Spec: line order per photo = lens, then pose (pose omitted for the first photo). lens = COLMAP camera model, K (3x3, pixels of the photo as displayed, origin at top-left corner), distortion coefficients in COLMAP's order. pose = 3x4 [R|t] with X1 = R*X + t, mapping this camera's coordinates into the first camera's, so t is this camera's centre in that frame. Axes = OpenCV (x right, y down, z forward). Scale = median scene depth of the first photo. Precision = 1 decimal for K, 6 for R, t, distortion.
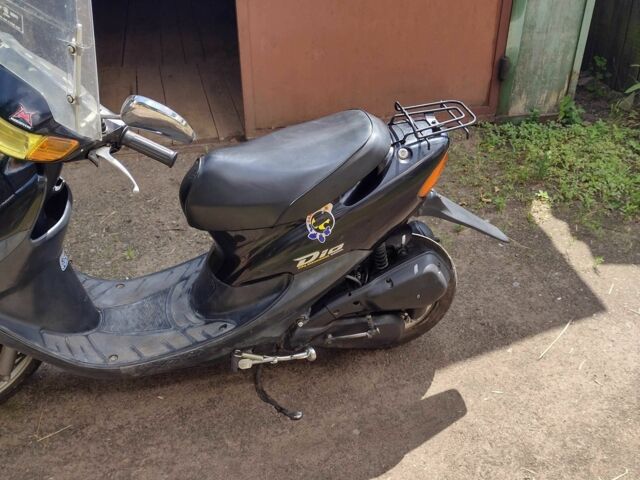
lens RADIAL K [[534.9, 0, 328.1], [0, 534.9, 239.0], [0, 0, 1]] dist [0.044289, -0.089090]
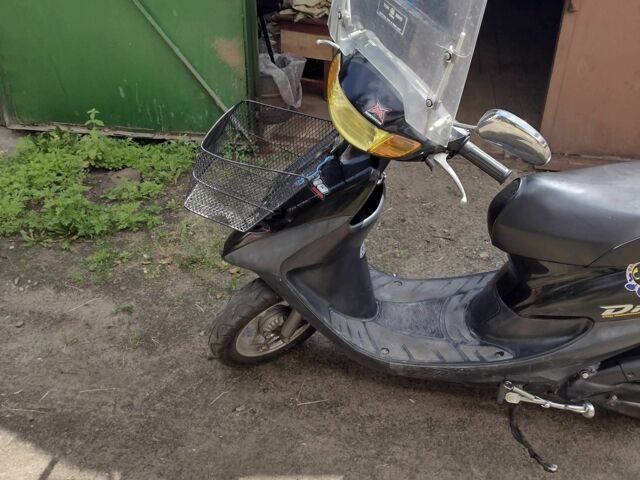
lens RADIAL K [[534.9, 0, 328.1], [0, 534.9, 239.0], [0, 0, 1]] dist [0.044289, -0.089090]
pose [[0.919503, 0.226440, -0.321309, -0.214329], [-0.229287, 0.972912, 0.029491, 0.005941], [0.319284, 0.046554, 0.946515, -0.020102]]
